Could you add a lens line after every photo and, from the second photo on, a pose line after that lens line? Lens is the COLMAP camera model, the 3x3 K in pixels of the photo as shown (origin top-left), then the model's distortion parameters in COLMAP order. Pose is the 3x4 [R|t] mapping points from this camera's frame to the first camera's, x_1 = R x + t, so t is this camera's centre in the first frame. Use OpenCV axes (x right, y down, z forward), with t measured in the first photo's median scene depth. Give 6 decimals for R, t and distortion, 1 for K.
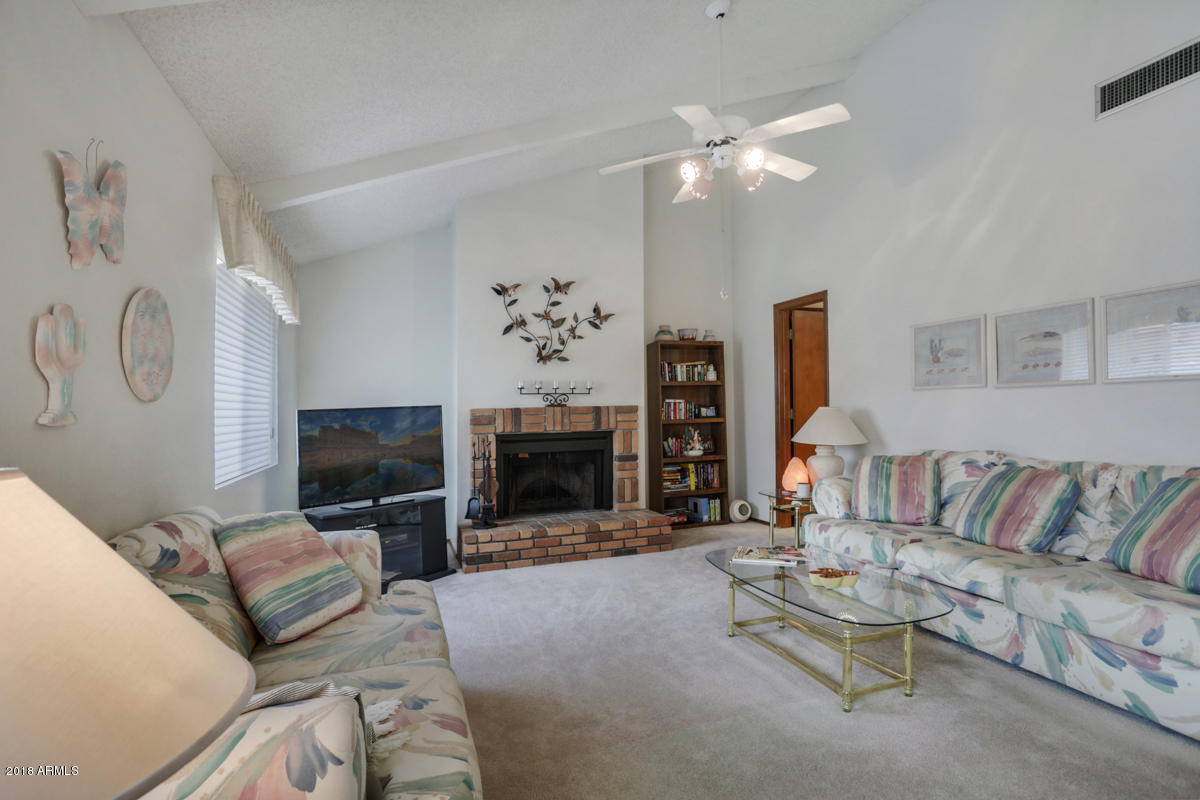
lens RADIAL K [[632.8, 0, 615.5], [0, 632.8, 398.8], [0, 0, 1]] dist [0.000671, 0.002168]
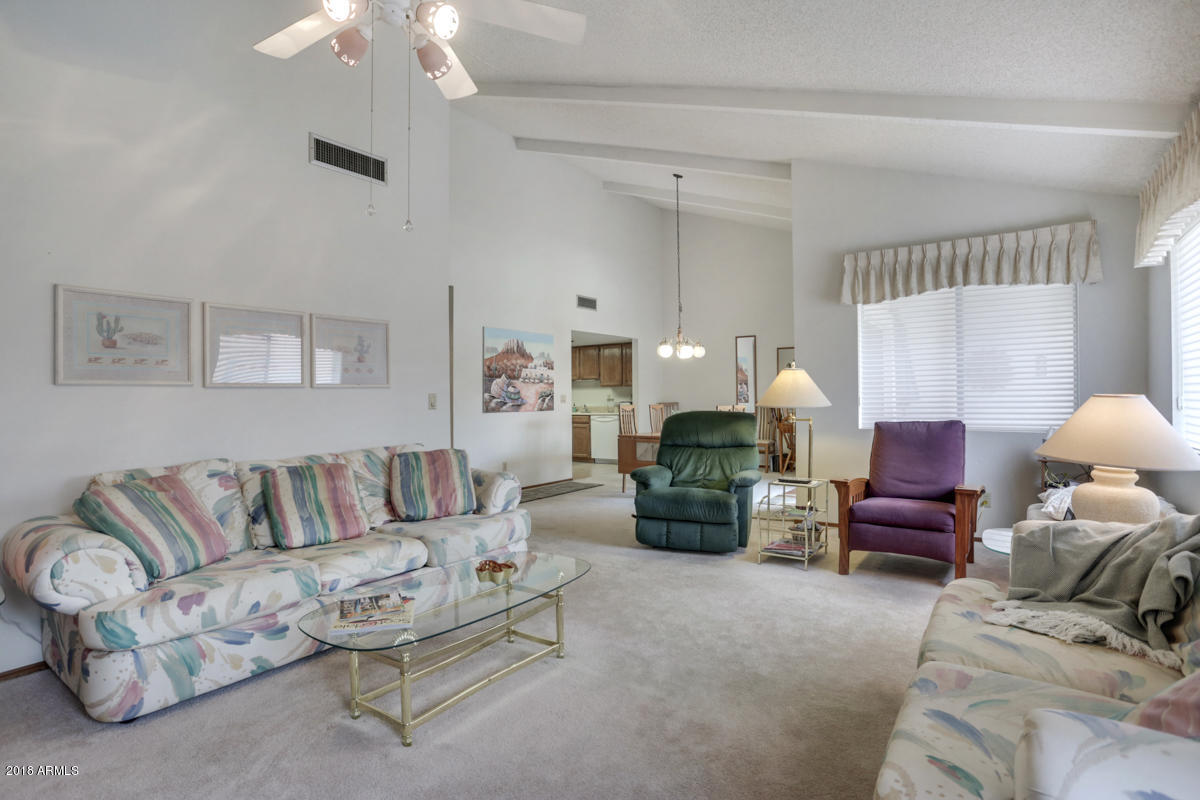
lens RADIAL K [[612.1, 0, 605.6], [0, 612.1, 397.6], [0, 0, 1]] dist [-0.074876, 0.042428]
pose [[-0.563915, 0.010855, 0.825761, -0.335246], [0.003898, 0.999937, -0.010482, 0.007740], [-0.825824, -0.002693, -0.563922, 0.849221]]
